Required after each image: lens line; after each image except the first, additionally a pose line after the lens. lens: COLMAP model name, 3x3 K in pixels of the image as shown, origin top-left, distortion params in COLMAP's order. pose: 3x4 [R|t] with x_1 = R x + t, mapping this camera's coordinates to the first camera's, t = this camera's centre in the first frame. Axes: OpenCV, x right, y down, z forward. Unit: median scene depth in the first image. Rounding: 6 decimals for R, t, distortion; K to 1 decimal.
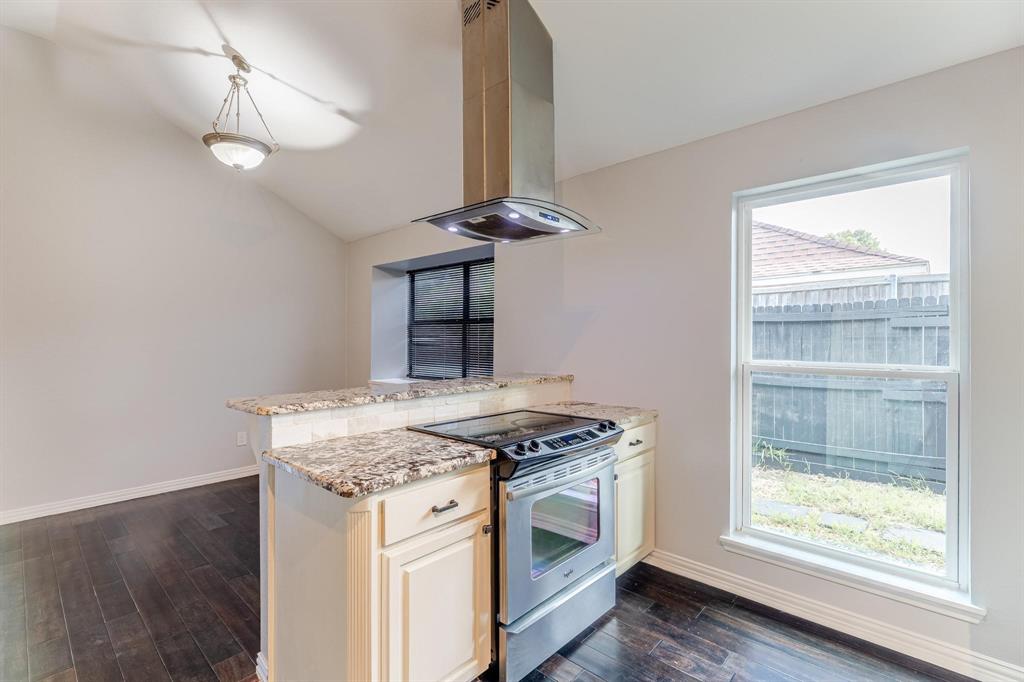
lens RADIAL K [[459.4, 0, 516.4], [0, 459.4, 335.7], [0, 0, 1]] dist [-0.004880, -0.000202]
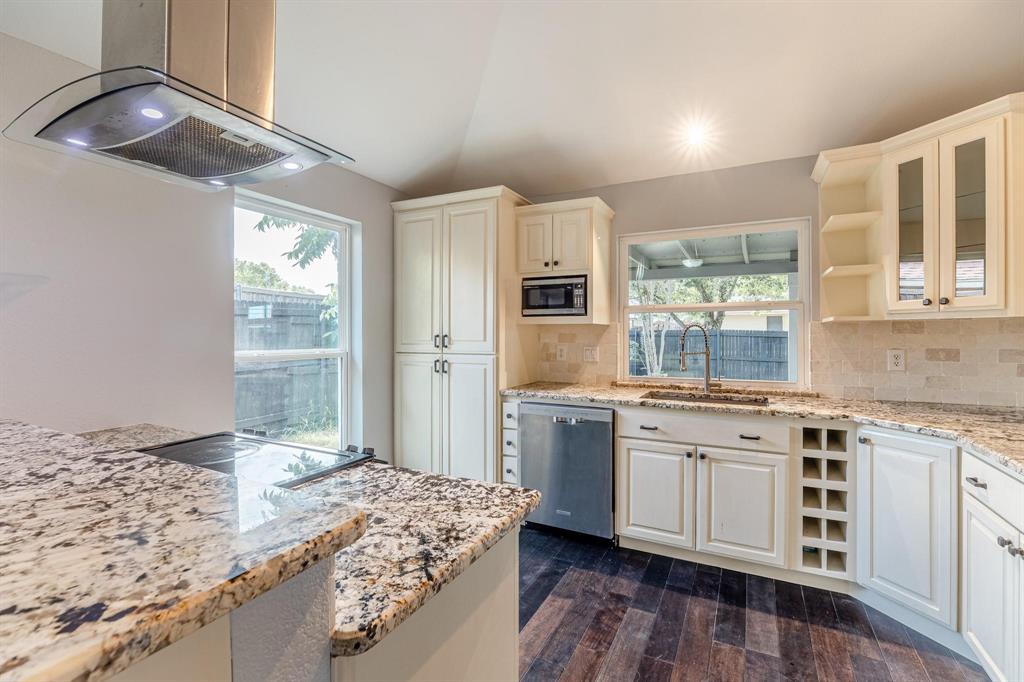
lens RADIAL K [[459.4, 0, 513.3], [0, 459.4, 328.3], [0, 0, 1]] dist [-0.004880, -0.000202]
pose [[-0.254000, 0.018107, 0.967035, -1.052354], [0.006494, 0.999834, -0.017015, 0.027853], [-0.967183, 0.001958, -0.254075, 1.107994]]
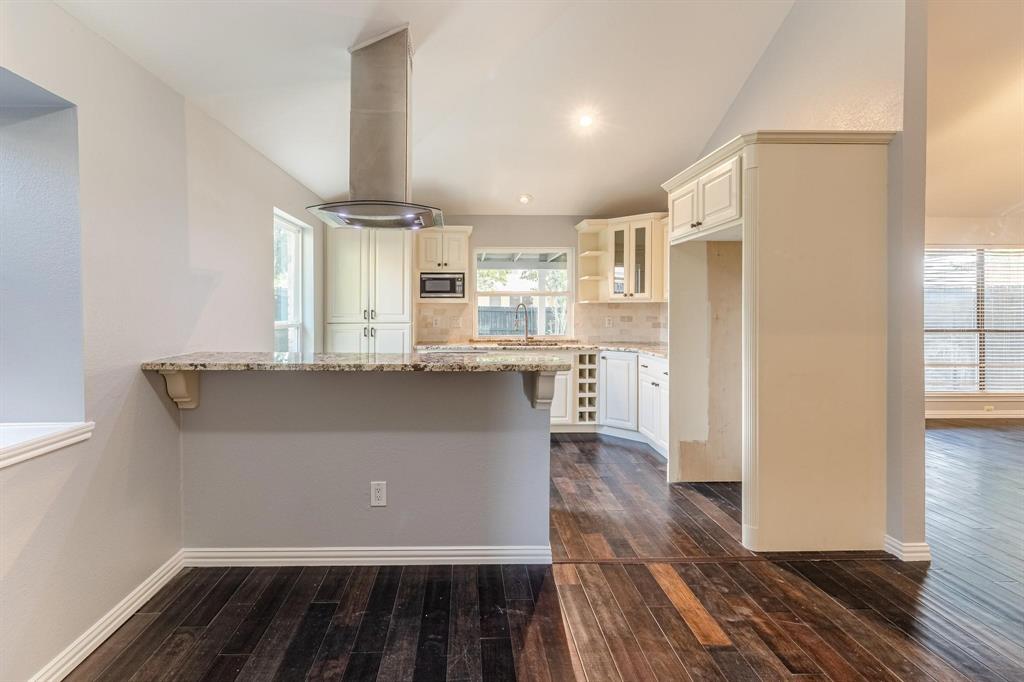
lens RADIAL K [[459.4, 0, 479.6], [0, 459.4, 312.0], [0, 0, 1]] dist [-0.004880, -0.000202]
pose [[-0.689445, 0.003849, 0.724328, -1.636318], [0.009343, 0.999950, 0.003579, 0.028711], [-0.724278, 0.009235, -0.689446, 2.472619]]
